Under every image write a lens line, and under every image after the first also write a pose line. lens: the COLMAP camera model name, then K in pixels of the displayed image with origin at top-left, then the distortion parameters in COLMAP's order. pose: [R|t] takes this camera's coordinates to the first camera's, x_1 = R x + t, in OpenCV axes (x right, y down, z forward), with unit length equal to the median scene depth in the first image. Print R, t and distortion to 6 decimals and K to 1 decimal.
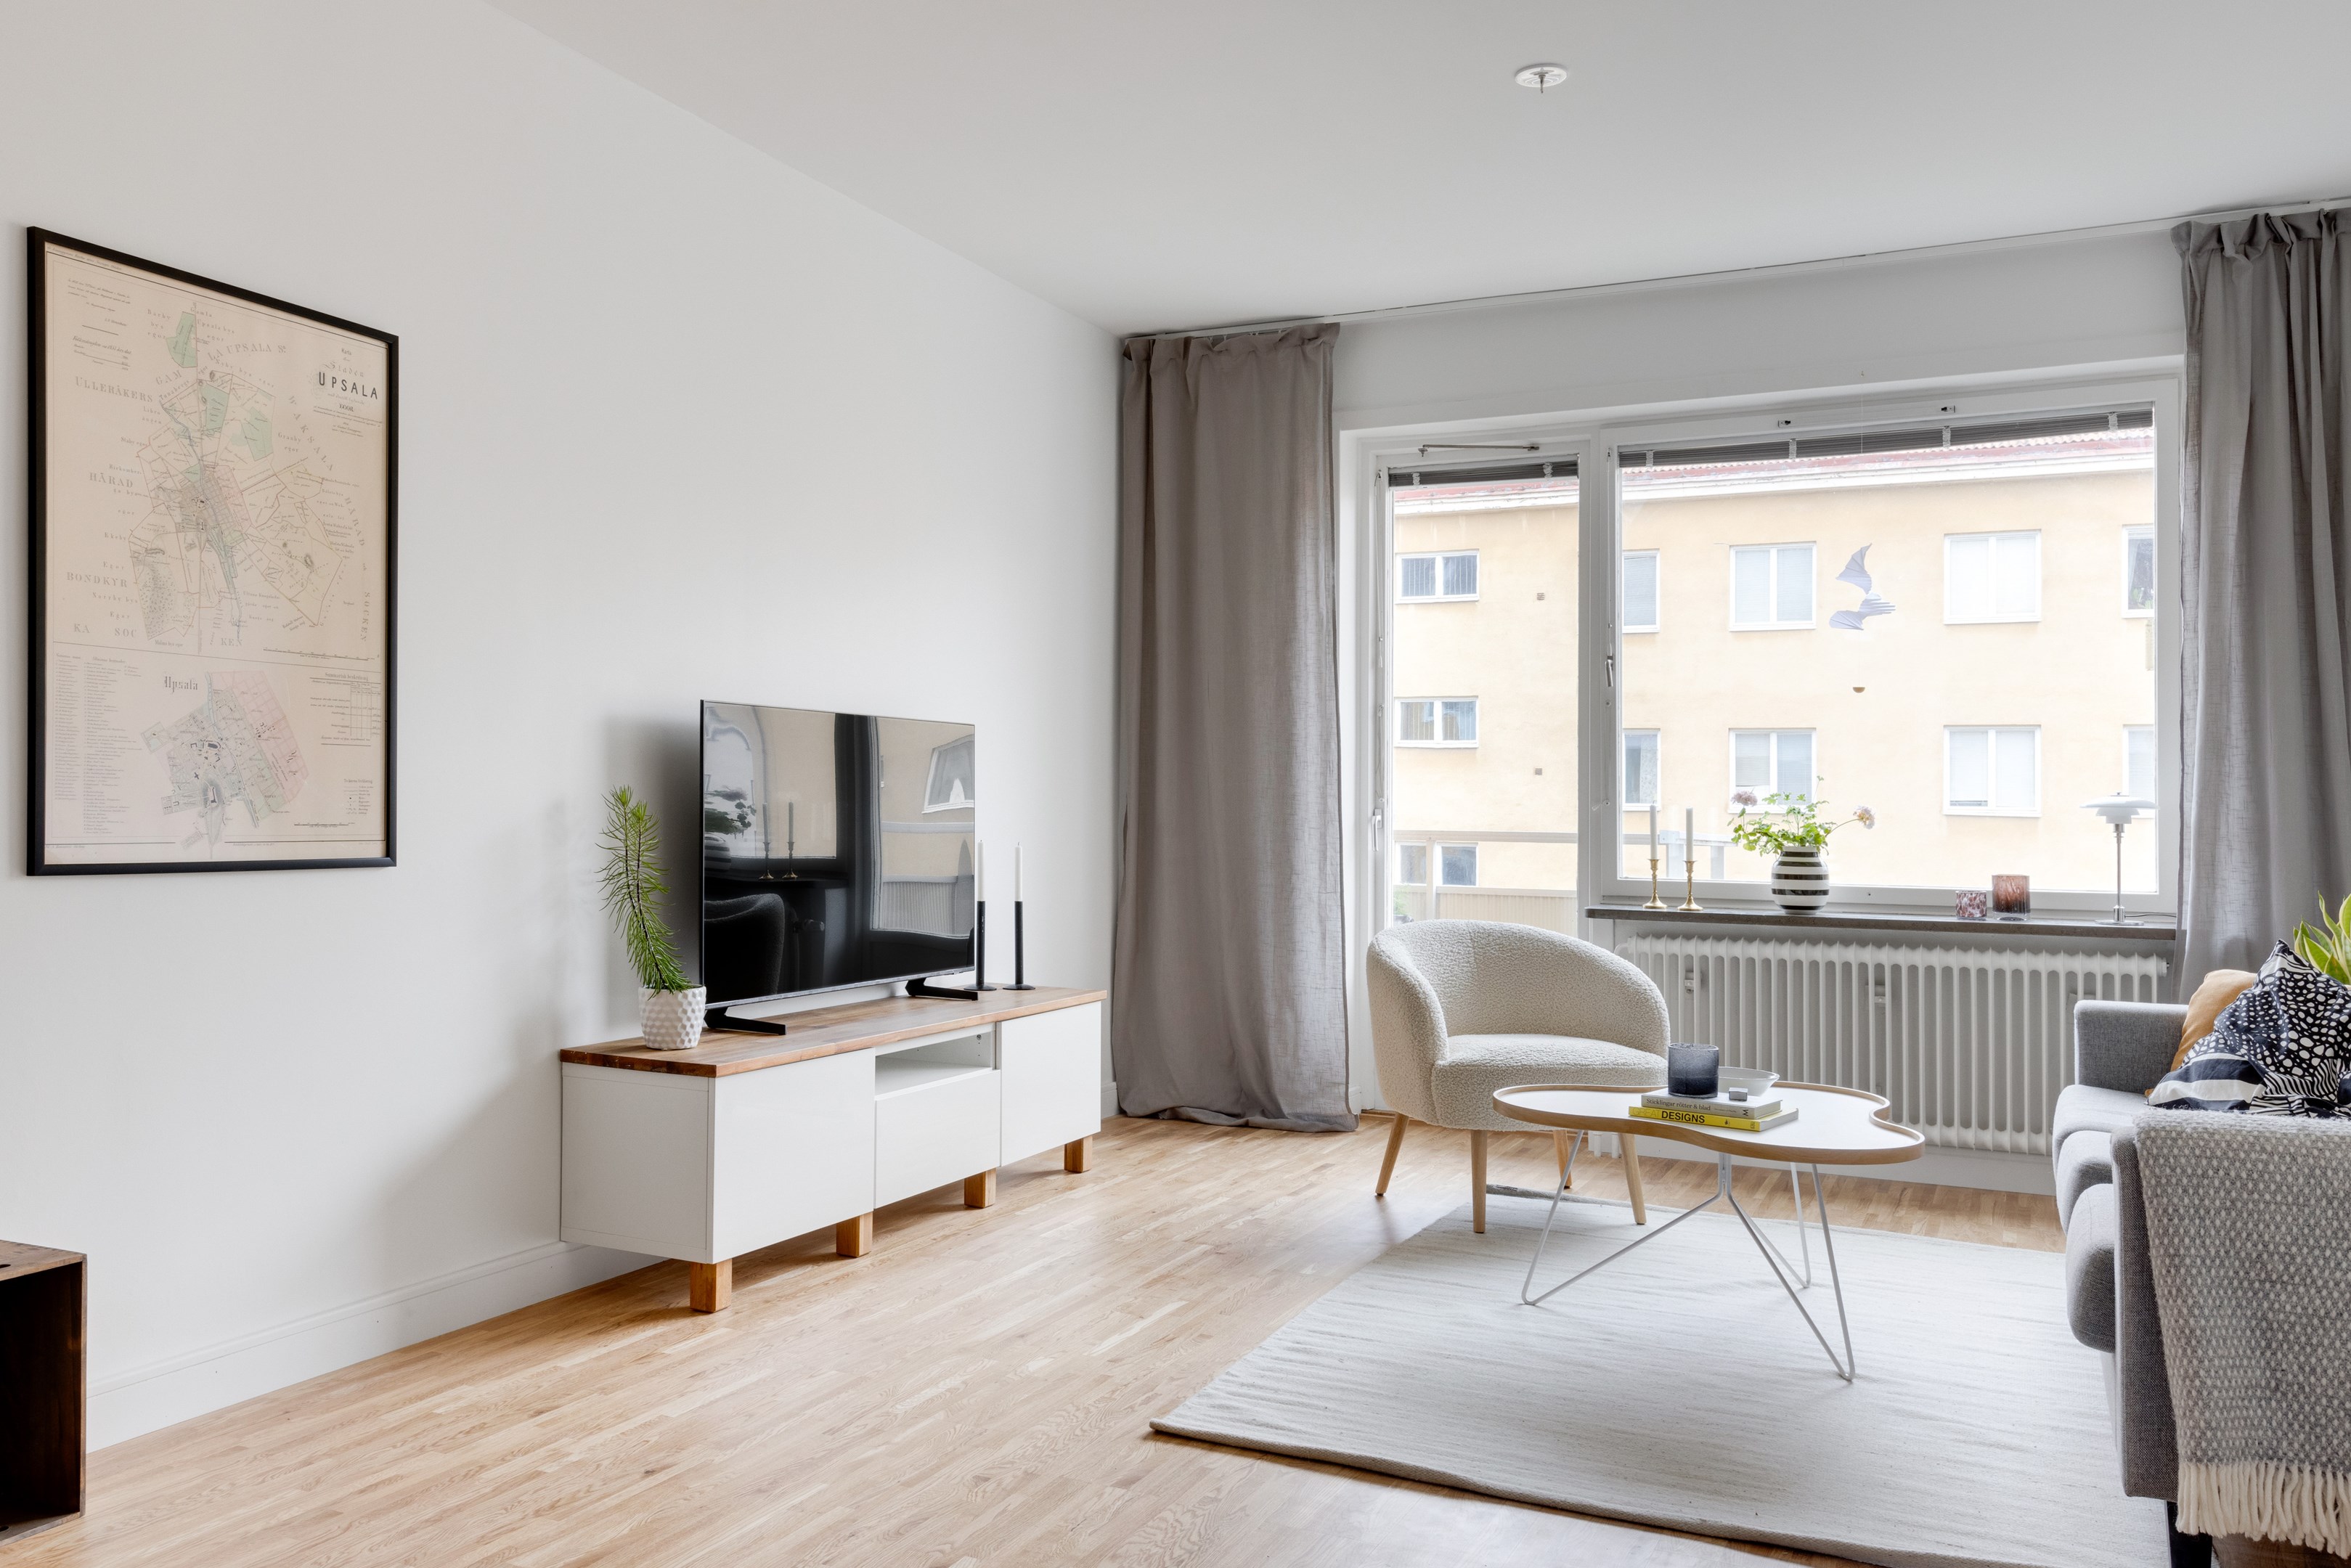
lens RADIAL K [[1770.7, 0, 1175.5], [0, 1770.7, 784.0], [0, 0, 1]] dist [0.028810, 0.000960]
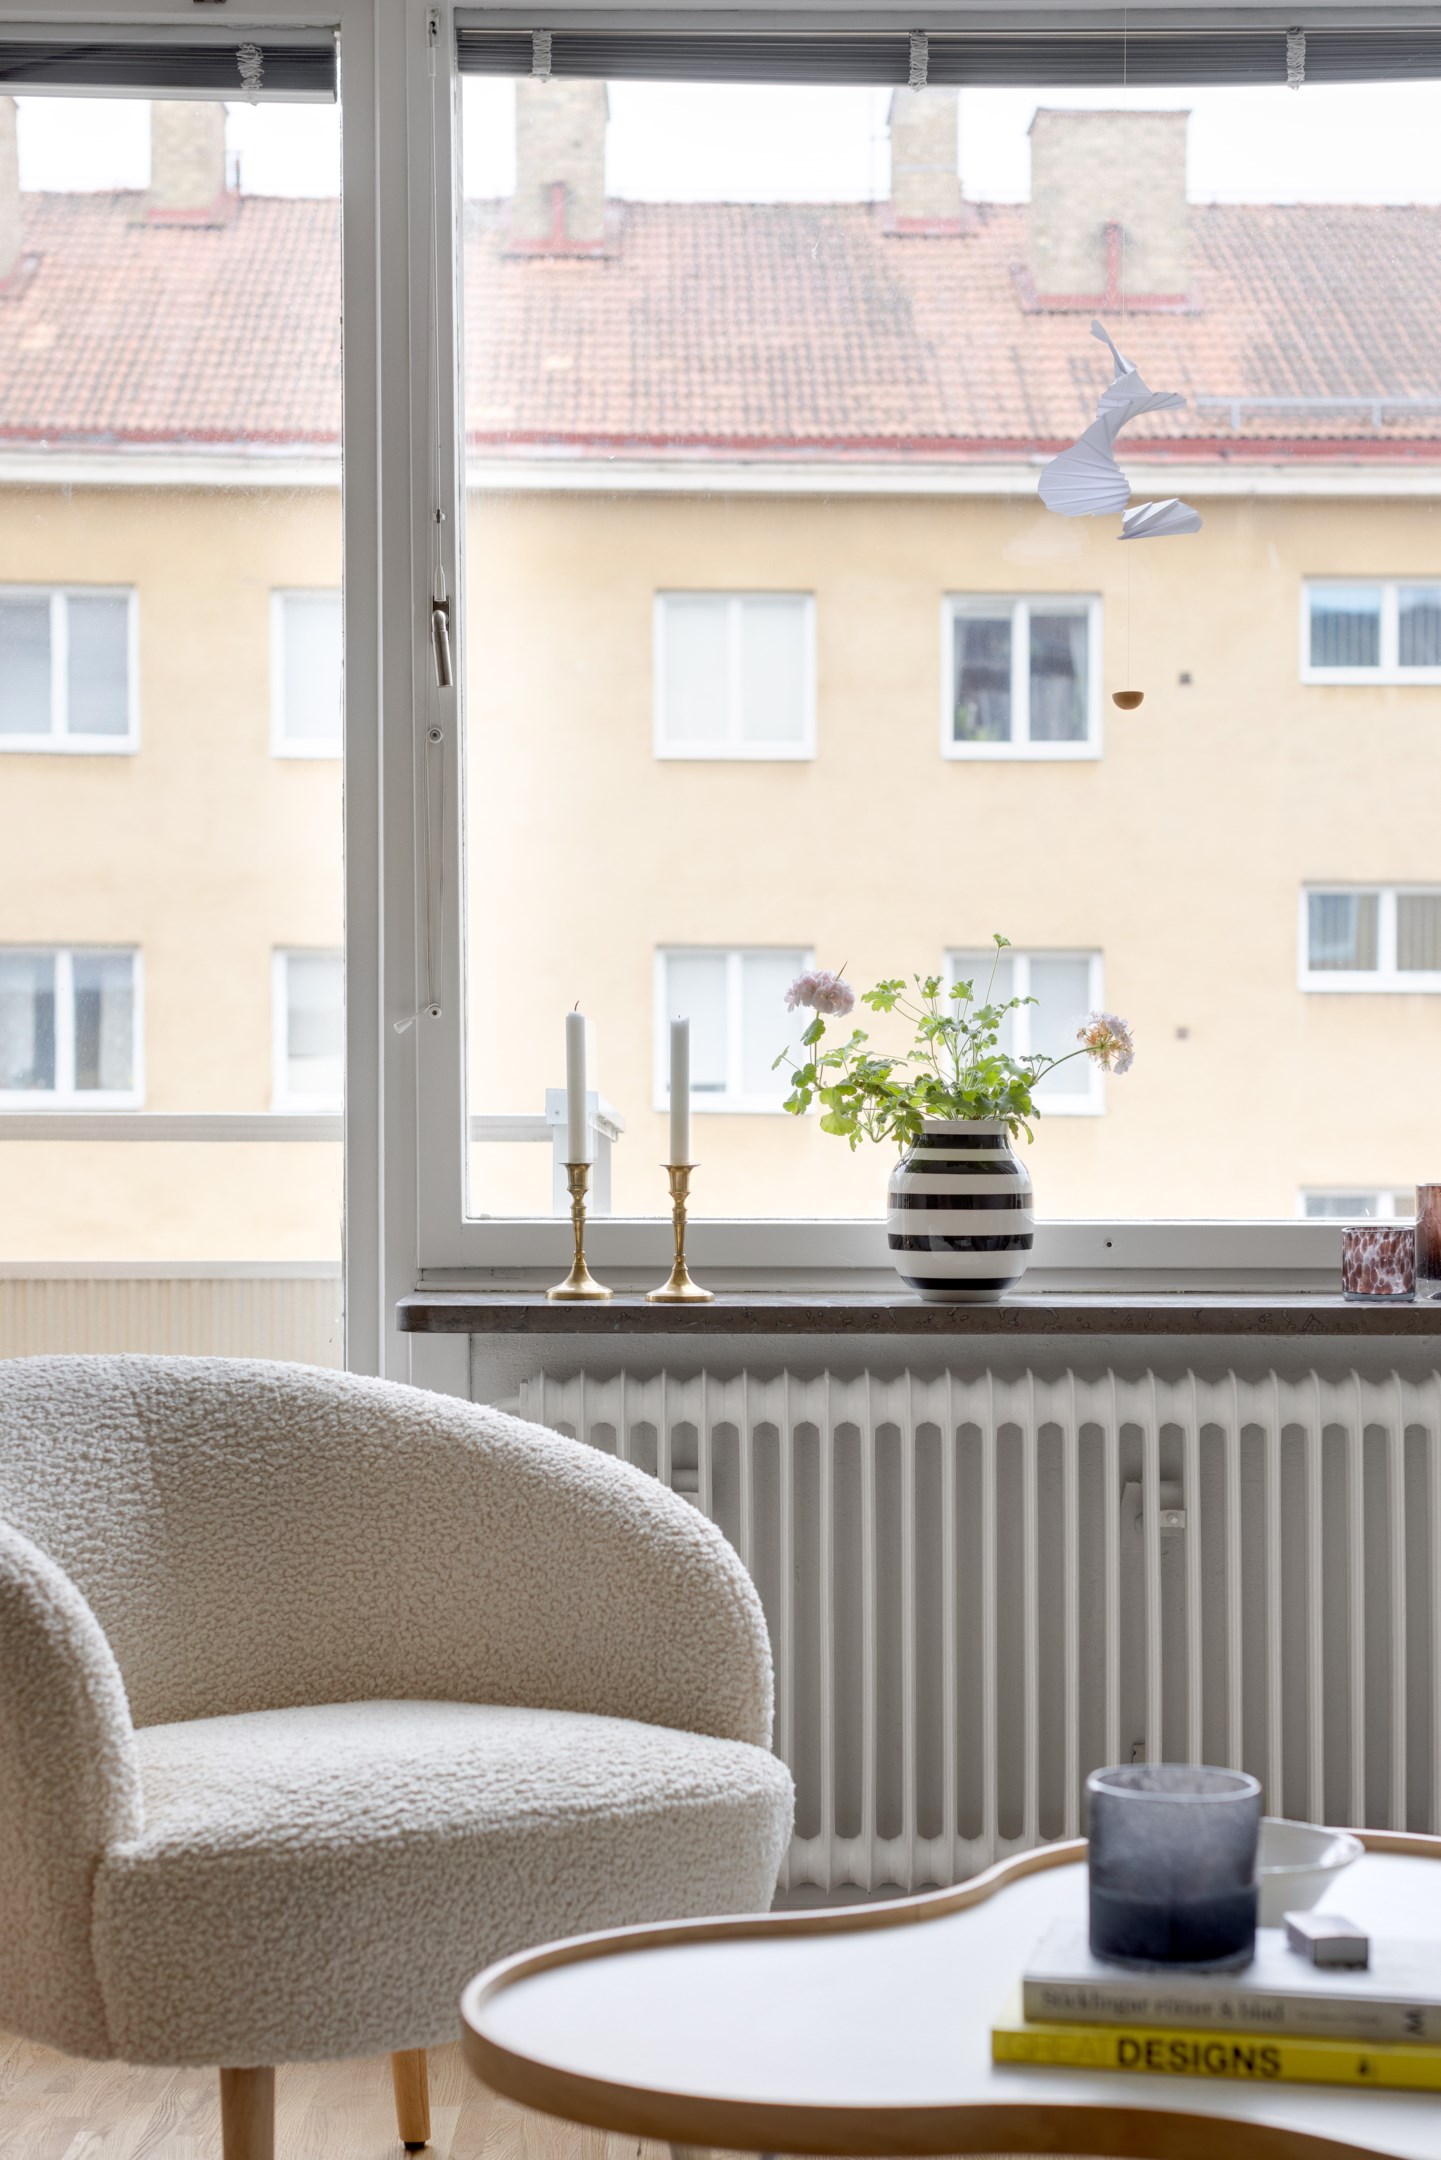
lens RADIAL K [[3308.7, 0, 719.0], [0, 3308.7, 1142.5], [0, 0, 1]] dist [0.118182, -0.058078]
pose [[0.895979, -0.011606, 0.443945, -0.005021], [0.001868, 0.999748, 0.022365, 0.023890], [-0.444093, -0.019209, 0.895775, 0.394528]]
